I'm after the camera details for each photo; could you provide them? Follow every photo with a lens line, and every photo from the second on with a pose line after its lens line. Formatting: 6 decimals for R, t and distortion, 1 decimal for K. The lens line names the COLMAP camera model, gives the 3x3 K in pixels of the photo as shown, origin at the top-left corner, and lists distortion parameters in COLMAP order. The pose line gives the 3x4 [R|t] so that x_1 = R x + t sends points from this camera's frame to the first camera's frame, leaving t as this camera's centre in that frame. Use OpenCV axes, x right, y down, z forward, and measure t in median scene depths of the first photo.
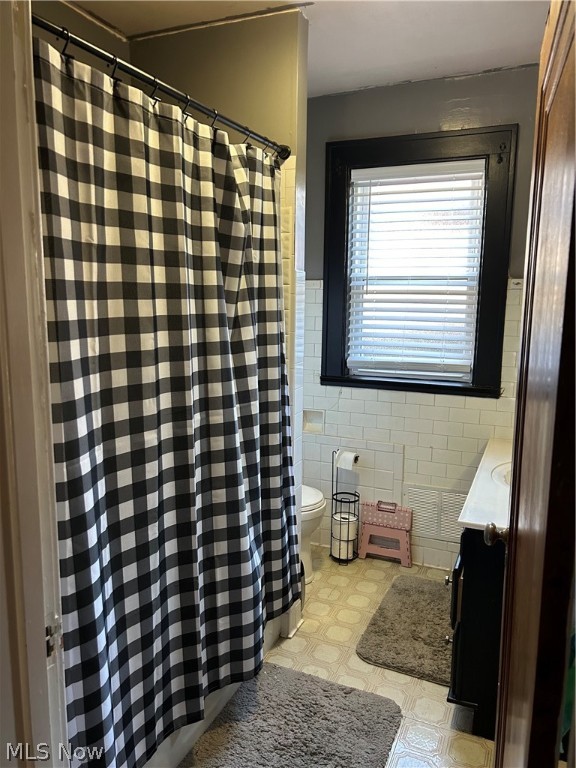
lens RADIAL K [[577.2, 0, 288.1], [0, 577.2, 385.3], [0, 0, 1]] dist [0.052401, -0.058627]
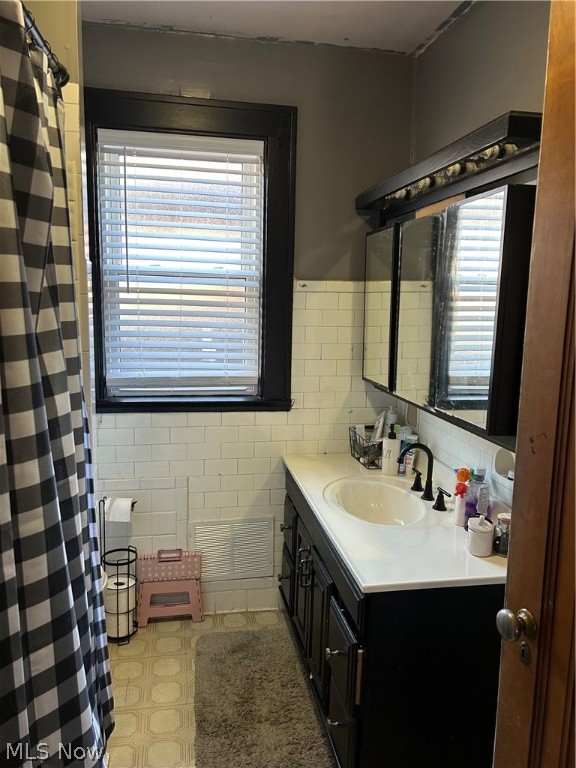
lens RADIAL K [[577.2, 0, 288.6], [0, 577.2, 385.4], [0, 0, 1]] dist [0.052401, -0.058627]
pose [[0.830541, -0.073630, 0.552069, -0.125721], [0.067755, 0.997218, 0.031068, -0.042830], [-0.552820, 0.011602, 0.833220, 0.229611]]
